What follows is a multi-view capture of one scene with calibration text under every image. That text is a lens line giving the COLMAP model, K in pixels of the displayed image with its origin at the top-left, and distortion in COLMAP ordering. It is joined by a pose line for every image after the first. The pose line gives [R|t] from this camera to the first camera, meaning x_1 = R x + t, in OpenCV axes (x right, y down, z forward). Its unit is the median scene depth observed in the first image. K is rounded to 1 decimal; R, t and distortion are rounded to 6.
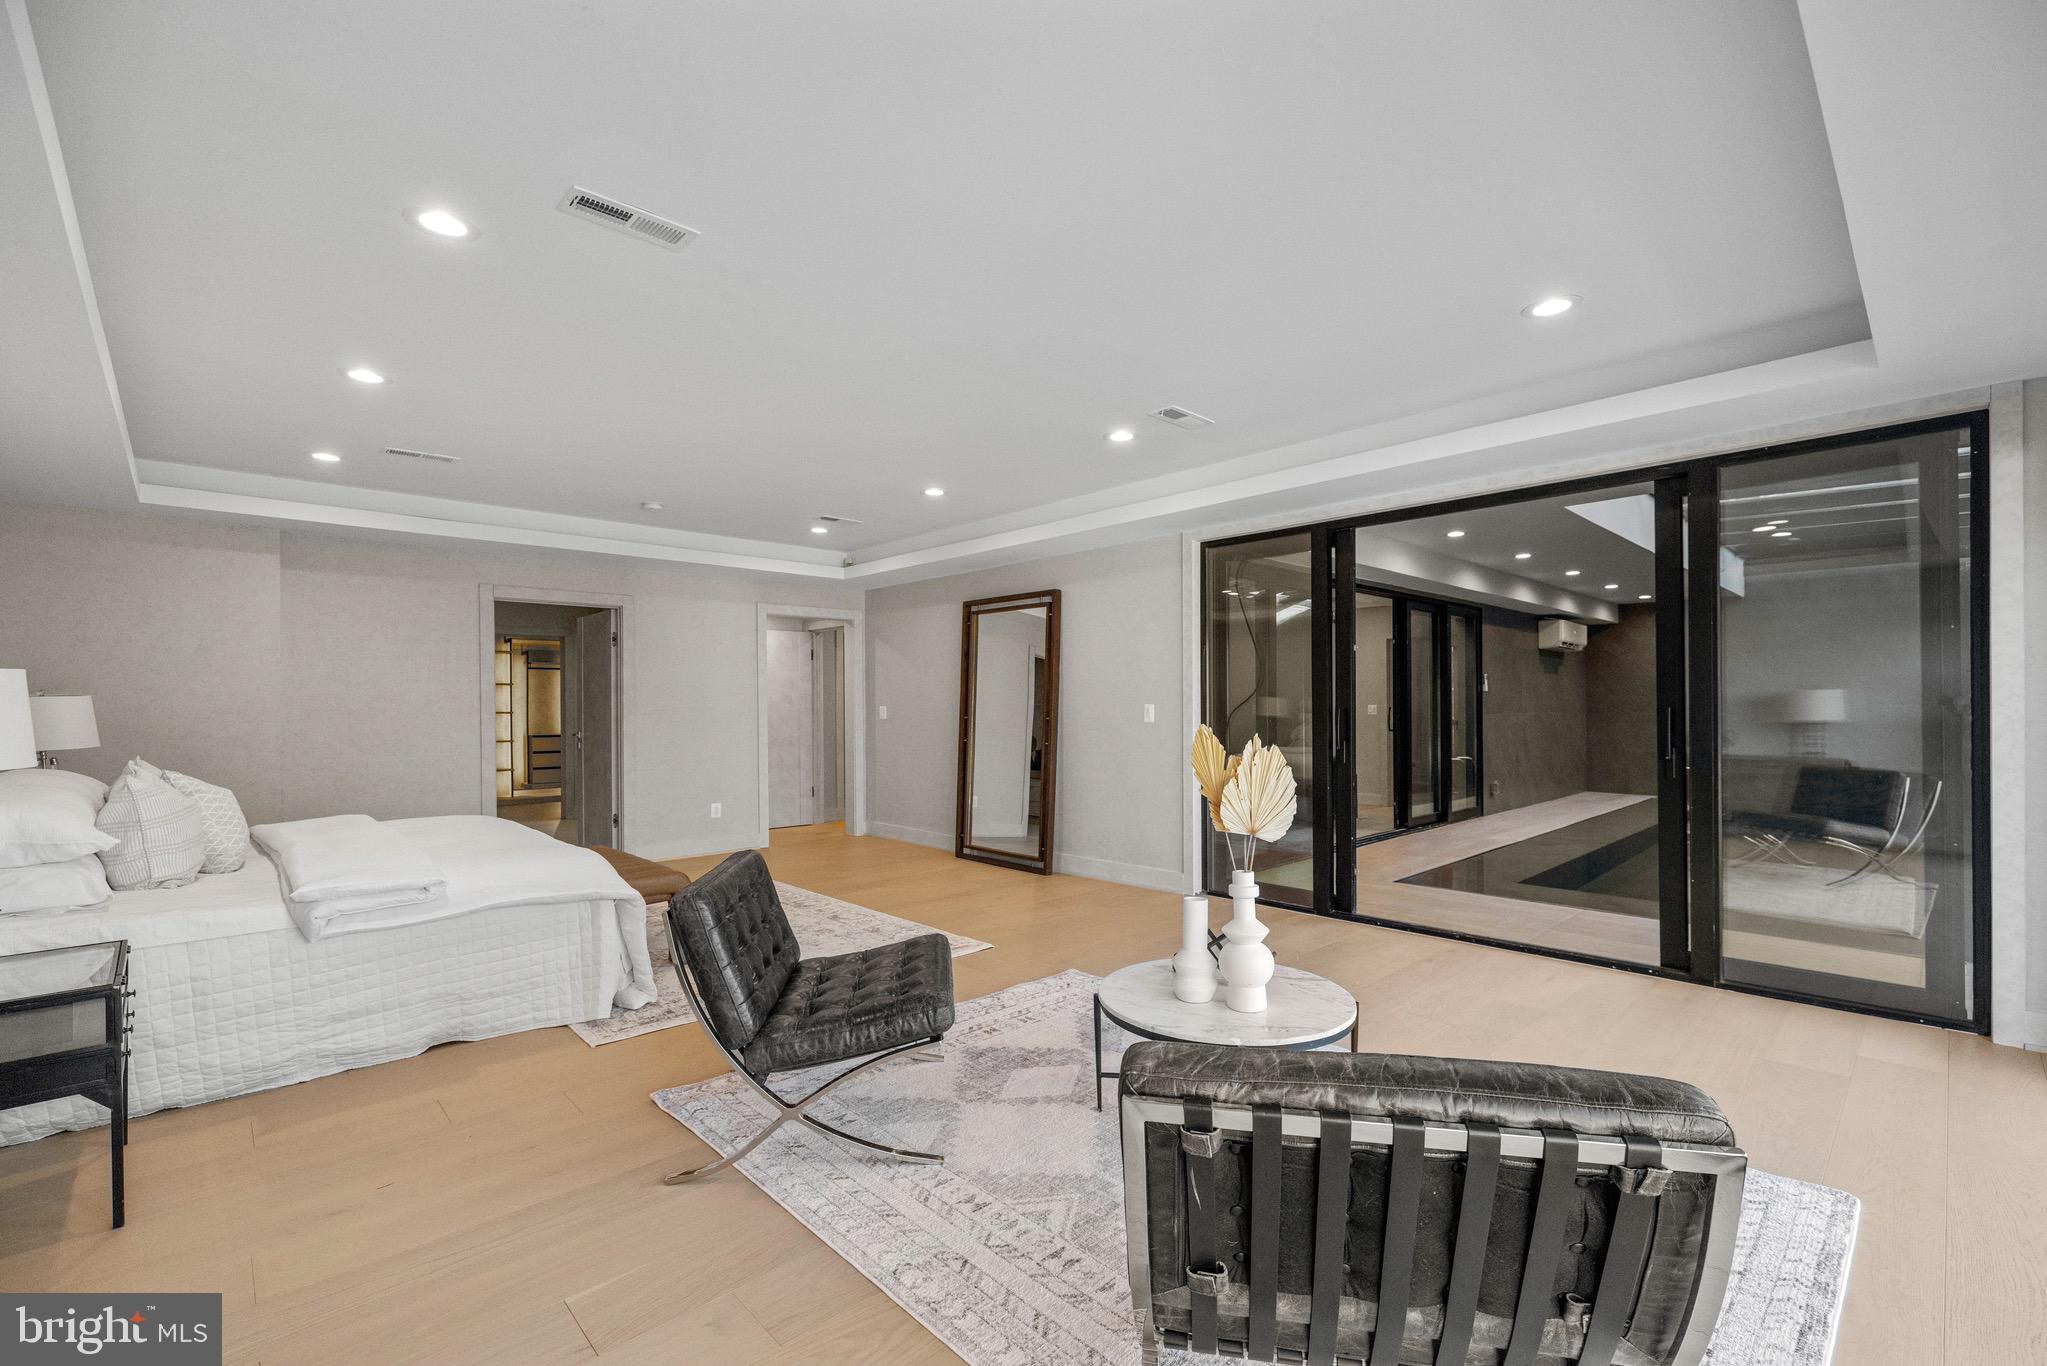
lens RADIAL K [[889.4, 0, 1027.0], [0, 889.4, 688.8], [0, 0, 1]] dist [0.002696, 0.000842]
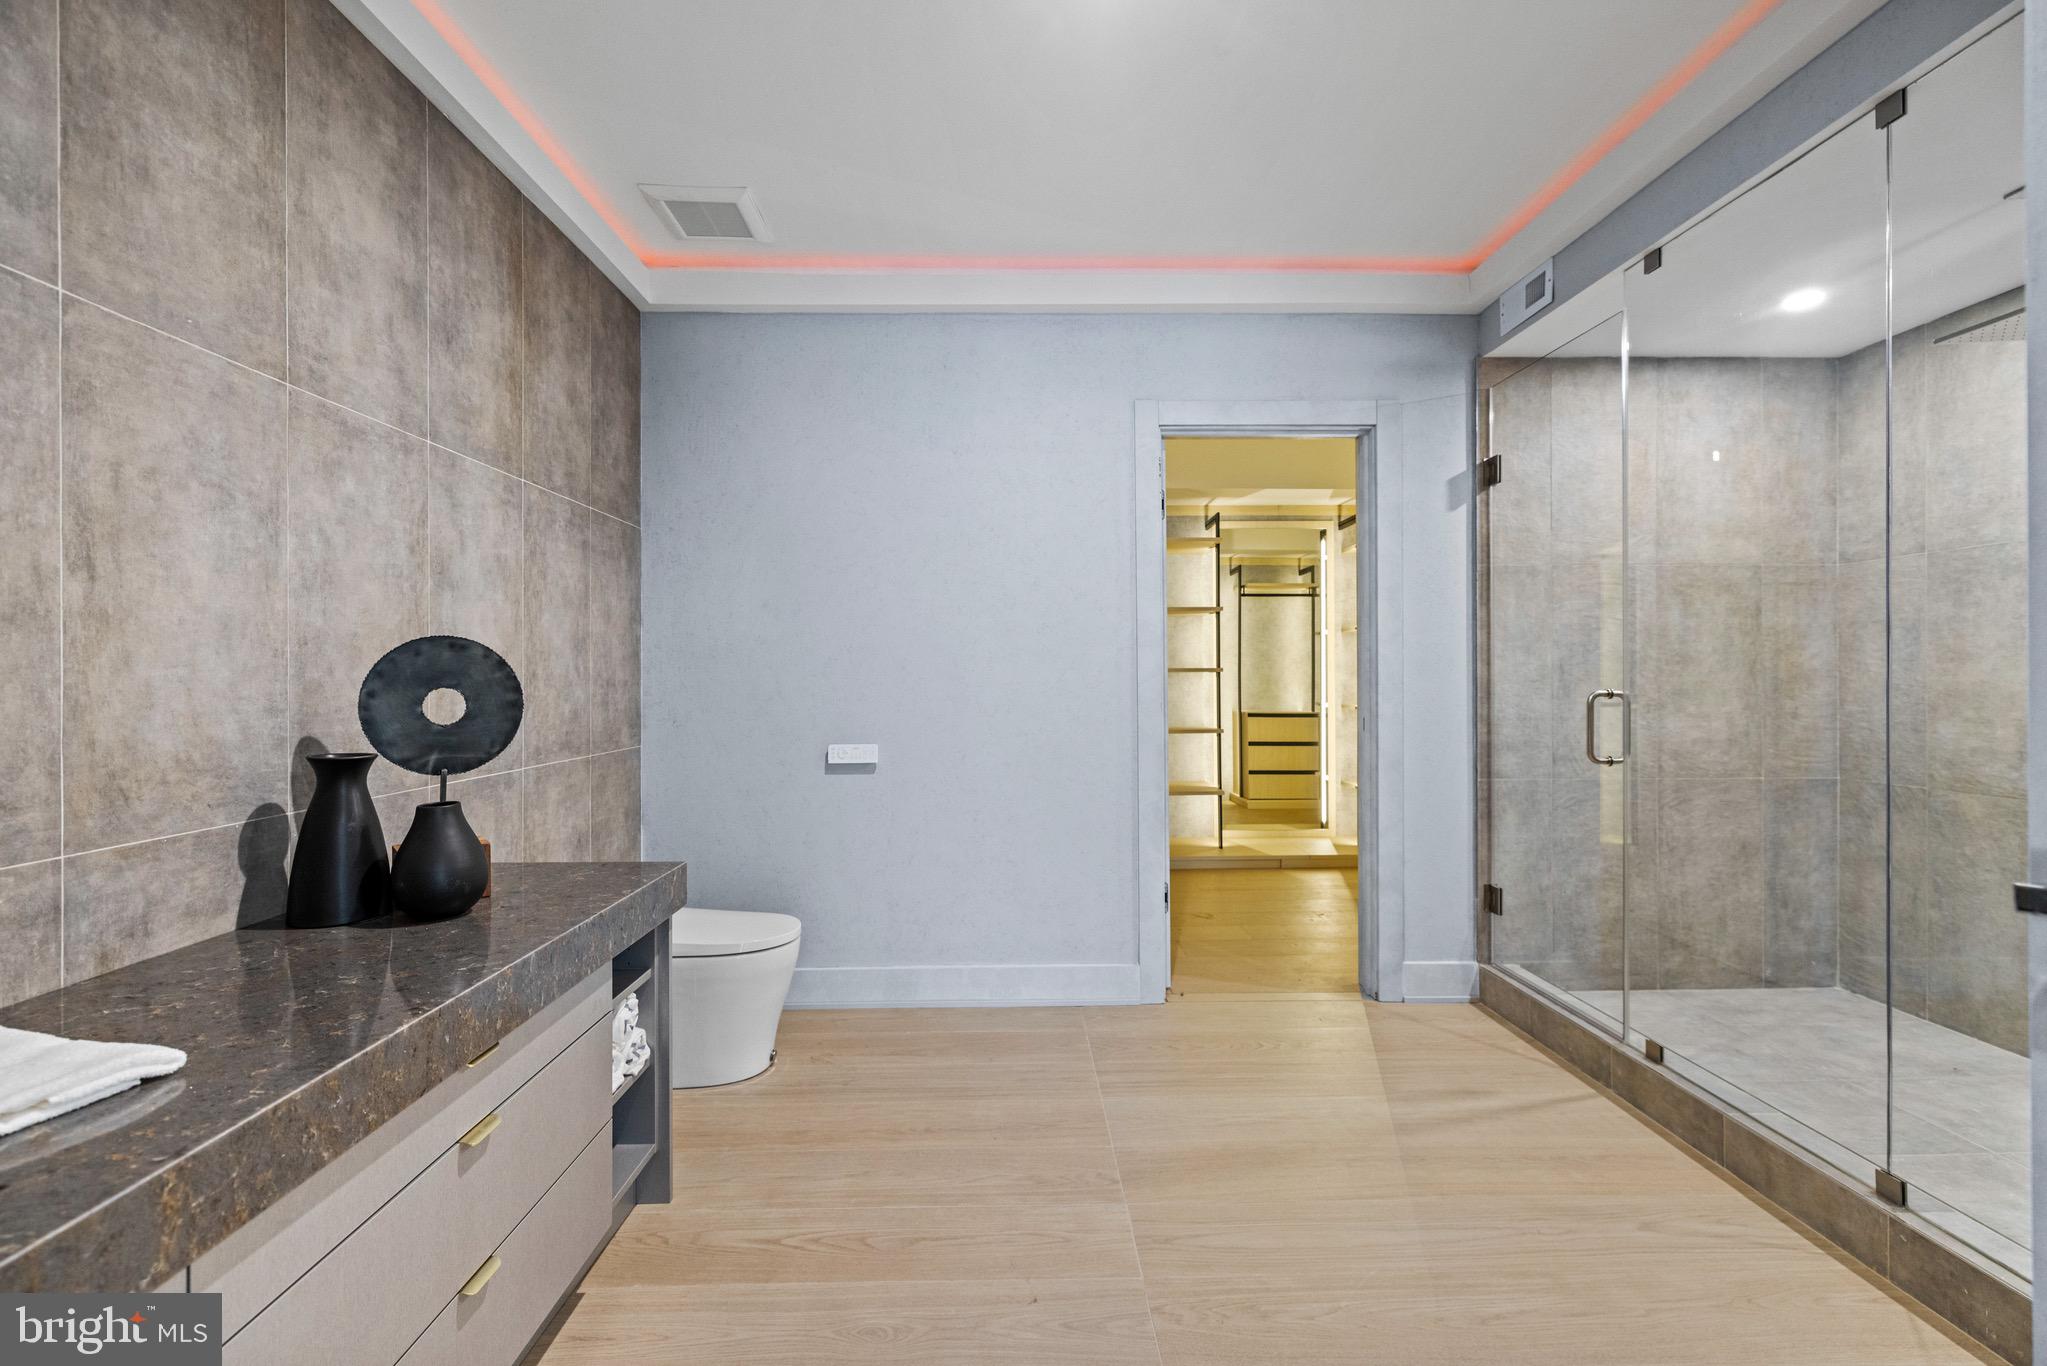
lens RADIAL K [[889.4, 0, 1024.8], [0, 889.4, 684.6], [0, 0, 1]] dist [0.002696, 0.000842]
pose [[0.745560, -0.001625, -0.666437, -0.292177], [0.004854, 0.999984, 0.002993, 0.032487], [0.666421, -0.005466, 0.745556, 0.496858]]
